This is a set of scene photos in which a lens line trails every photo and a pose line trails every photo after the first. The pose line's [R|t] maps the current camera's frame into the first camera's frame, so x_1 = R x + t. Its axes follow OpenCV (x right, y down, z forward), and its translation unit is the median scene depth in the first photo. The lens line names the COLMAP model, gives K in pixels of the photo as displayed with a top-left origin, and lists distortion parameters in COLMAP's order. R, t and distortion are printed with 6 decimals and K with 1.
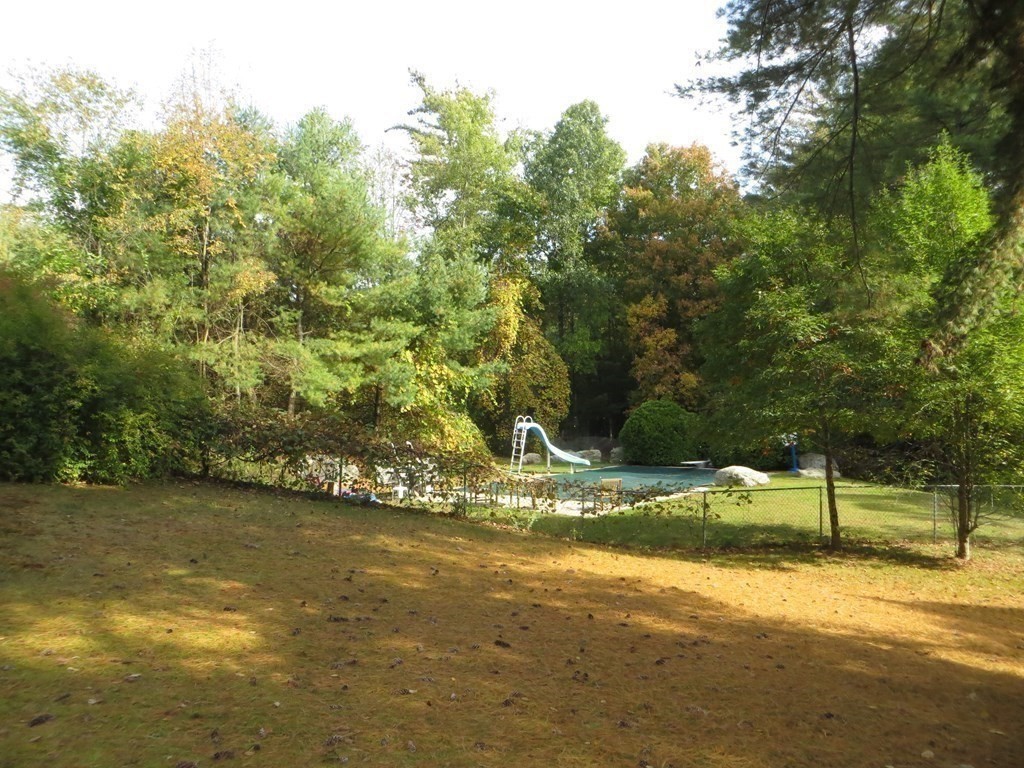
lens RADIAL K [[773.9, 0, 512.0], [0, 773.9, 384.0], [0, 0, 1]] dist [-0.009364, -0.000399]
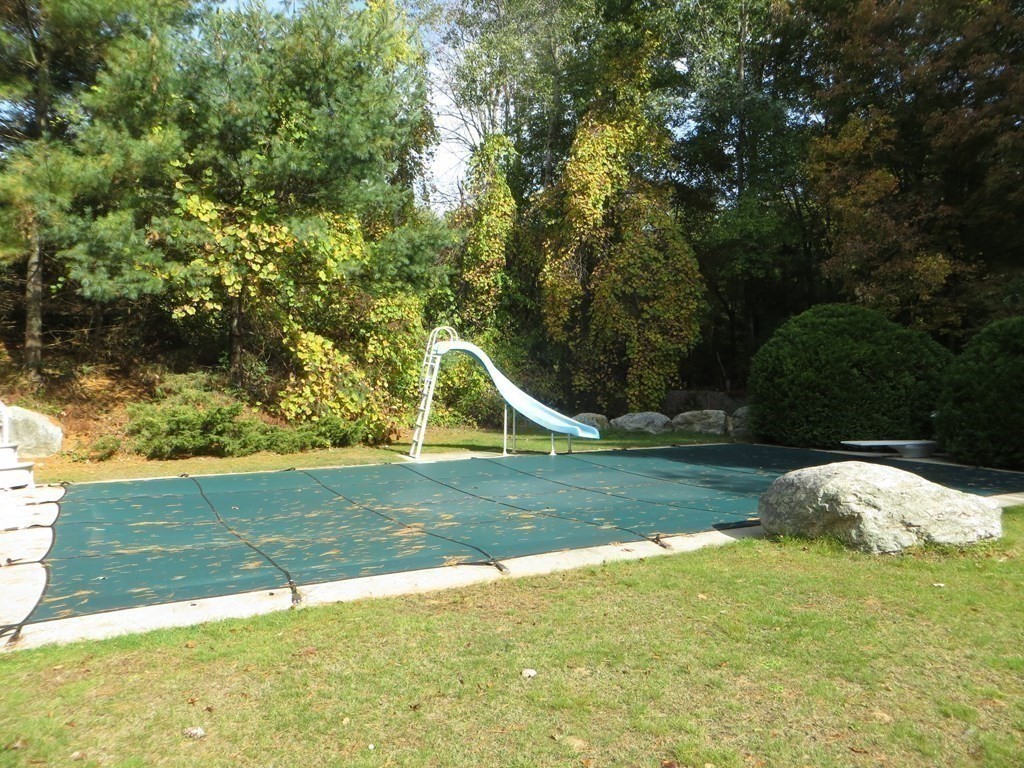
lens RADIAL K [[773.9, 0, 512.0], [0, 773.9, 384.0], [0, 0, 1]] dist [-0.009364, -0.000399]
pose [[0.913770, 0.011192, -0.406078, 0.222028], [0.005486, 0.999189, 0.039884, 0.053755], [0.406195, -0.038672, 0.912968, 0.554202]]
